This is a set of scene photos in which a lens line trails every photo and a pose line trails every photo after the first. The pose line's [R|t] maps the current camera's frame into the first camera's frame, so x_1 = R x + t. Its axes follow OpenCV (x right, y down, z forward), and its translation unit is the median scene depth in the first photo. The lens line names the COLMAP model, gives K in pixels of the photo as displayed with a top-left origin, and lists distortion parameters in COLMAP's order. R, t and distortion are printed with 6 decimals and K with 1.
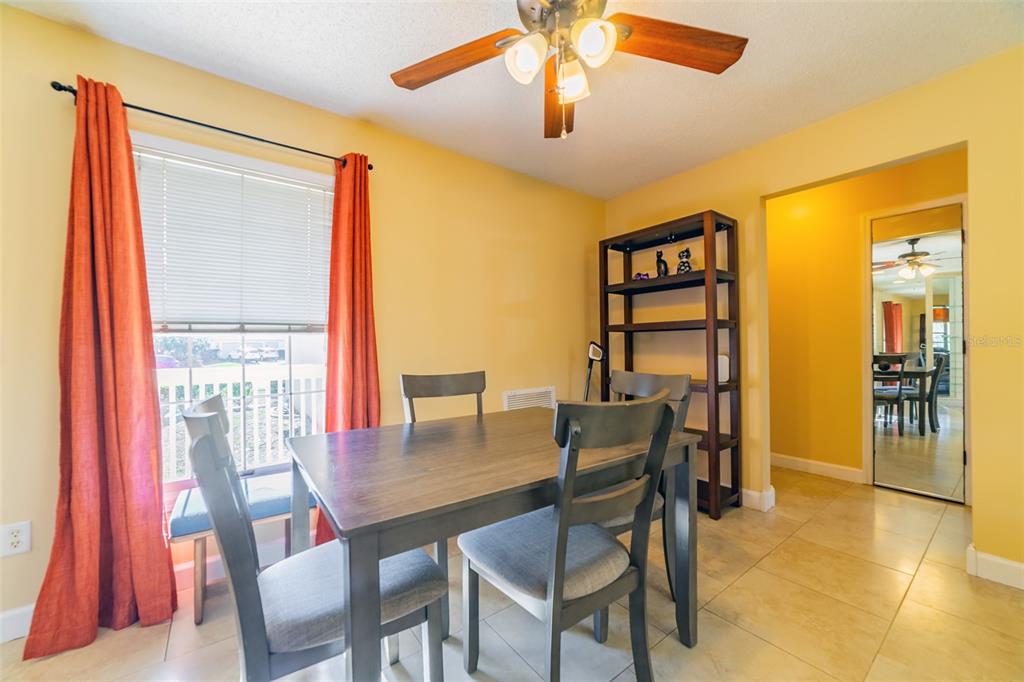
lens RADIAL K [[393.3, 0, 510.9], [0, 393.3, 343.1], [0, 0, 1]] dist [-0.021095, 0.007508]
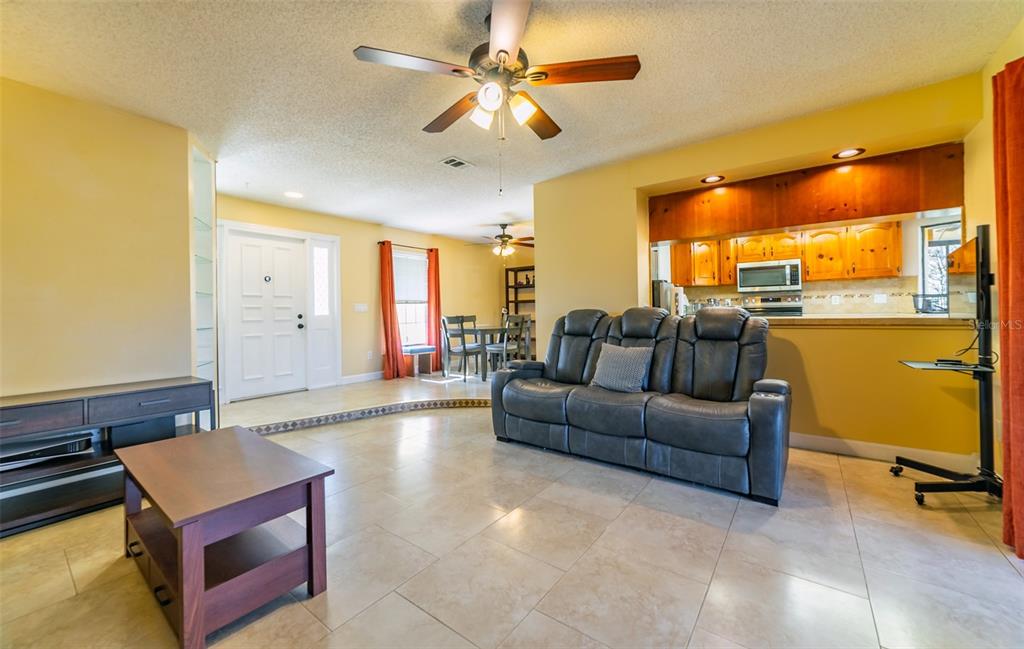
lens RADIAL K [[398.5, 0, 506.8], [0, 398.5, 311.6], [0, 0, 1]] dist [-0.000588, -0.000020]
pose [[0.963621, -0.003266, 0.267252, -0.575437], [0.003198, 0.999995, 0.000690, 0.030901], [-0.267253, 0.000190, 0.963626, -1.888032]]
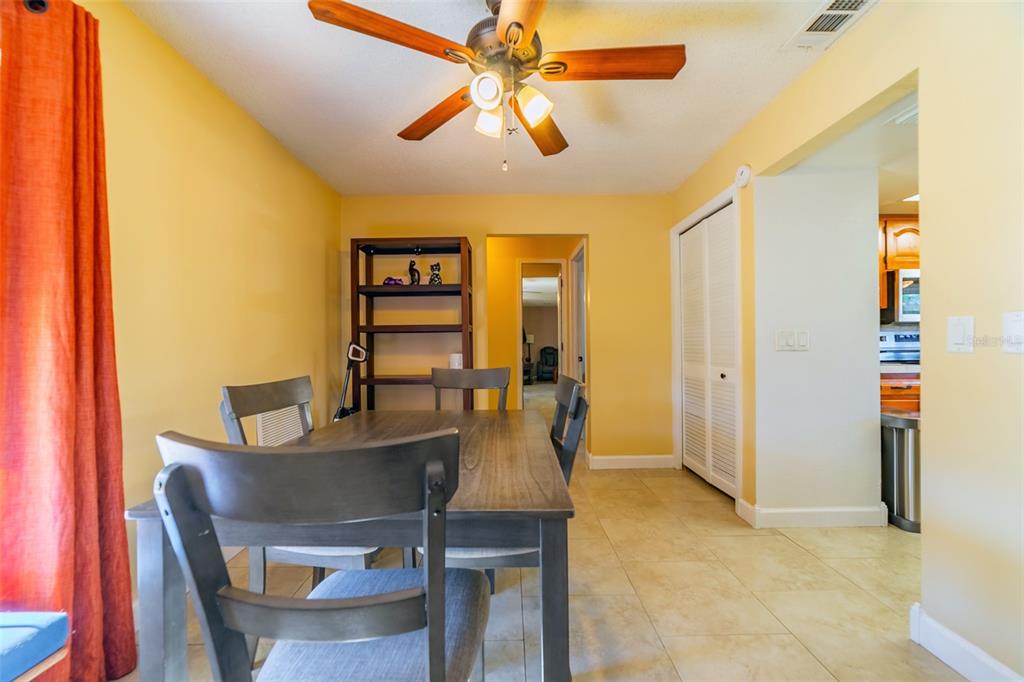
lens RADIAL K [[392.6, 0, 515.1], [0, 392.6, 344.2], [0, 0, 1]] dist [-0.022378, 0.006939]
pose [[0.588413, 0.002371, 0.808557, -0.381333], [0.001247, 0.999992, -0.003840, 0.006521], [-0.808560, 0.003268, 0.588405, 0.128050]]
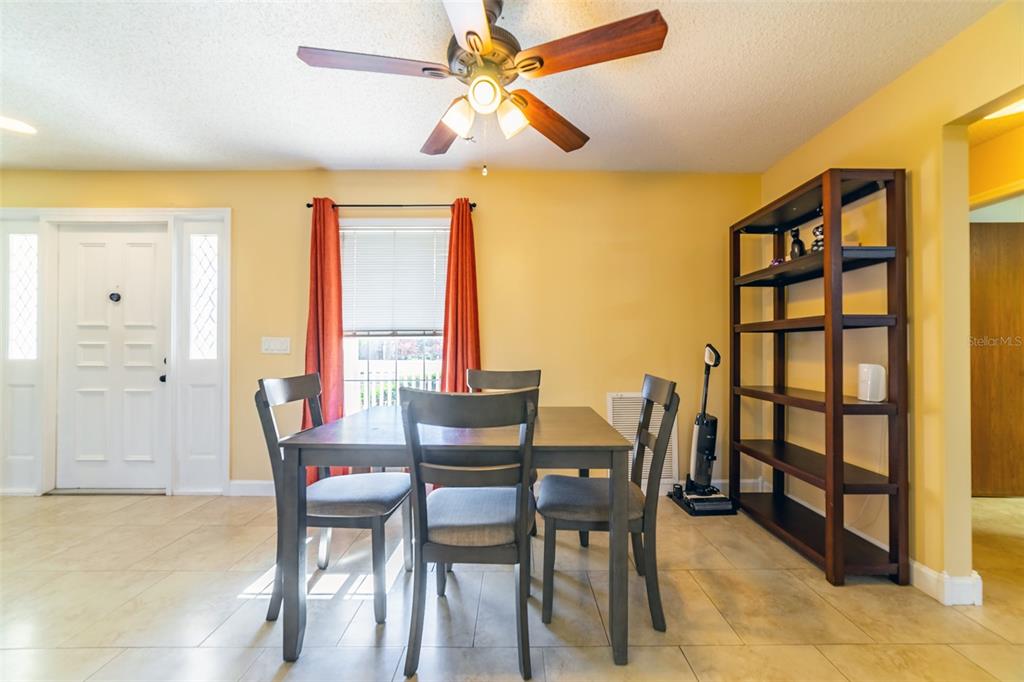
lens RADIAL K [[401.7, 0, 518.1], [0, 401.7, 345.9], [0, 0, 1]] dist [-0.020016, 0.008966]
pose [[0.806866, 0.008615, -0.590672, 0.445539], [-0.006286, 0.999962, 0.005997, -0.002946], [0.590701, -0.001126, 0.806889, 0.030753]]
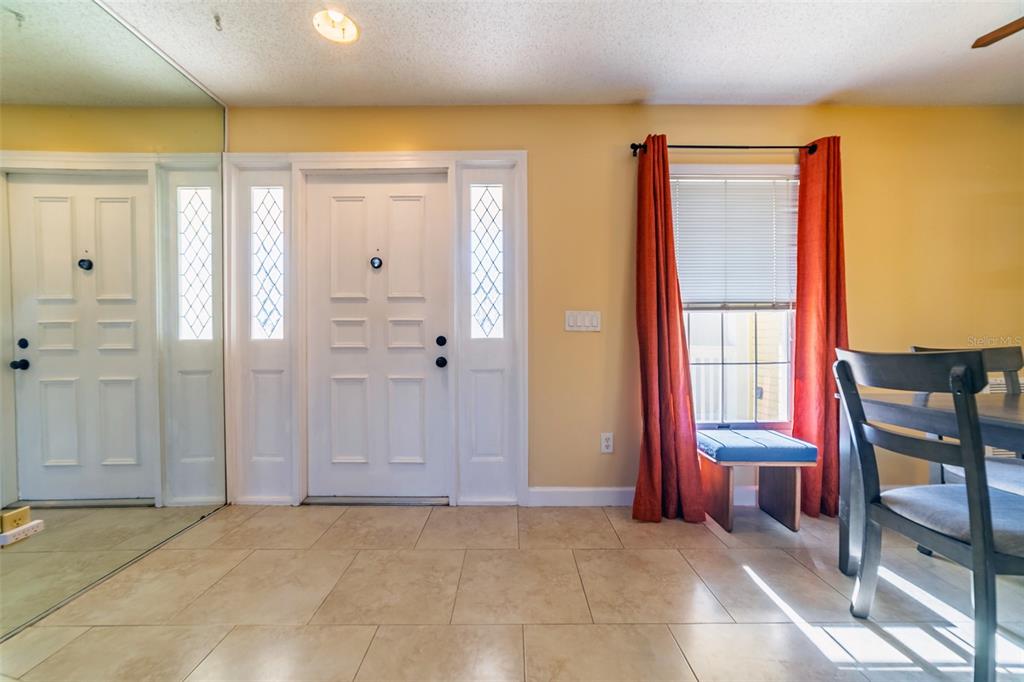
lens RADIAL K [[397.7, 0, 509.9], [0, 397.7, 341.3], [0, 0, 1]] dist [-0.020329, 0.005820]
pose [[0.802484, 0.011669, -0.596559, -0.362012], [-0.003448, 0.999883, 0.014920, 0.039915], [0.596664, -0.009916, 0.802430, -0.291883]]
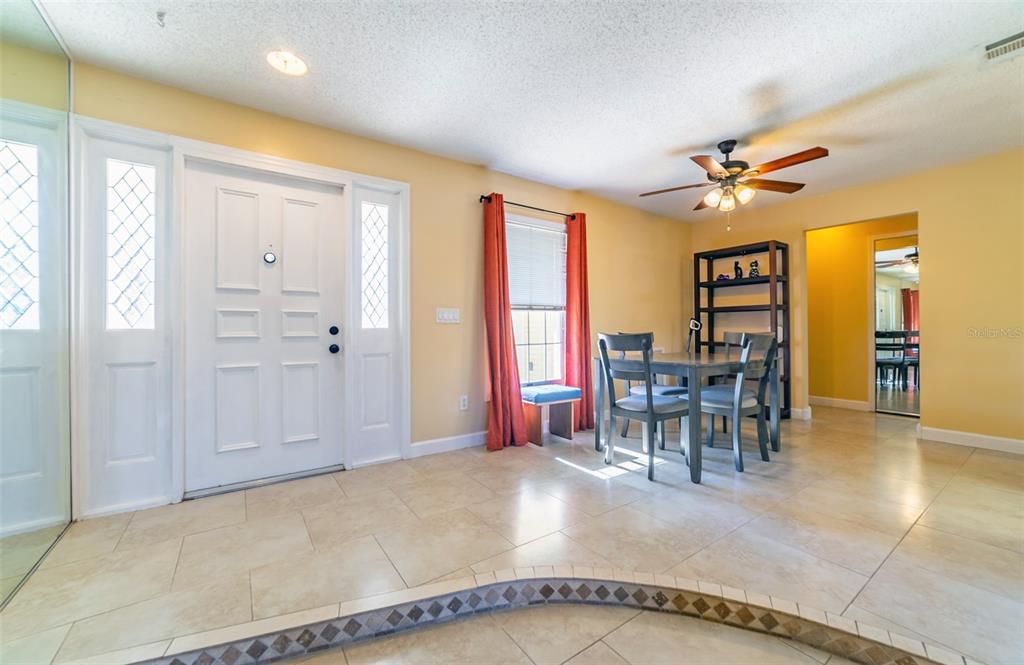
lens RADIAL K [[399.7, 0, 512.8], [0, 399.7, 325.3], [0, 0, 1]] dist [-0.009758, 0.000336]
pose [[0.999530, 0.006133, -0.030039, -0.529891], [-0.006256, 0.999972, -0.003999, 0.041015], [0.030014, 0.004185, 0.999541, -0.710593]]
